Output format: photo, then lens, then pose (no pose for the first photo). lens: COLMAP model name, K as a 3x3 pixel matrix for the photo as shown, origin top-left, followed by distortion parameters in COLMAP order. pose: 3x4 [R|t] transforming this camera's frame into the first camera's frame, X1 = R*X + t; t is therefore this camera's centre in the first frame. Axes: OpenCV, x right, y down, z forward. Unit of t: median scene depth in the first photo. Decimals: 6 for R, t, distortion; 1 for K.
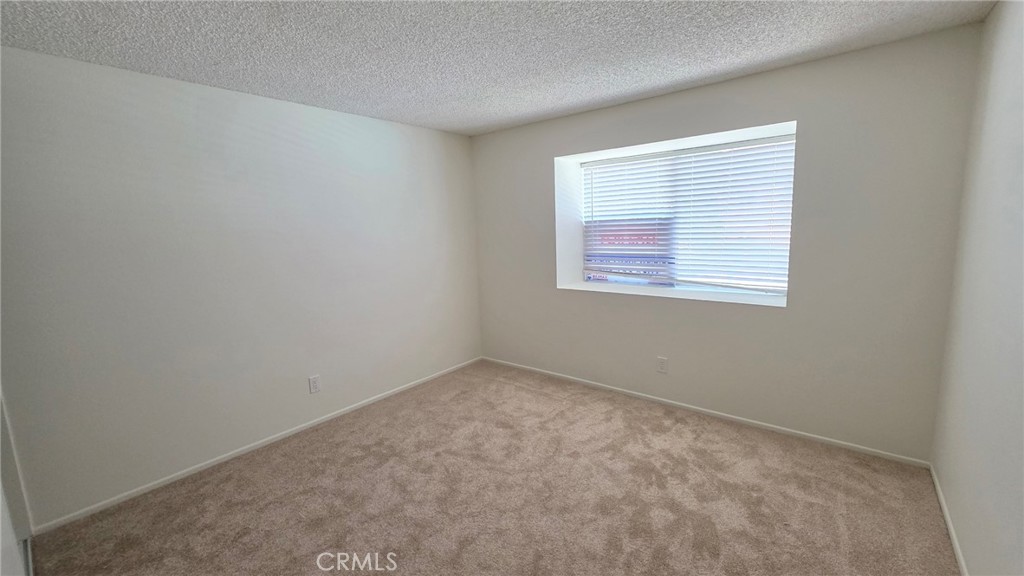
lens RADIAL K [[412.0, 0, 511.9], [0, 412.0, 284.4], [0, 0, 1]] dist [0.002549, -0.001167]
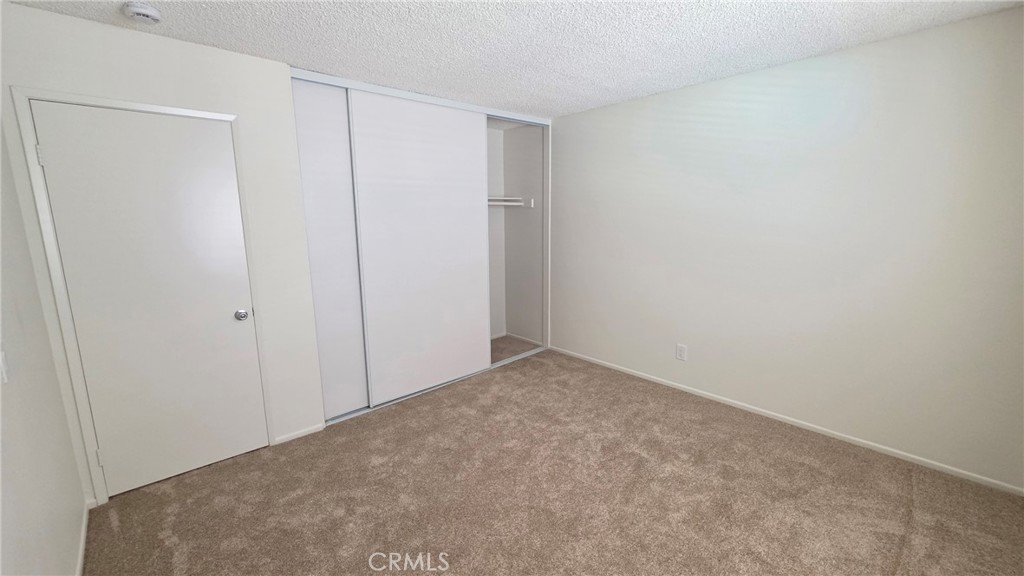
lens RADIAL K [[412.0, 0, 510.6], [0, 412.0, 286.2], [0, 0, 1]] dist [0.002549, -0.001167]
pose [[-0.116191, 0.216809, -0.969275, 0.767246], [-0.138406, 0.962829, 0.231958, -0.146226], [0.983536, 0.161104, -0.081864, 0.843237]]
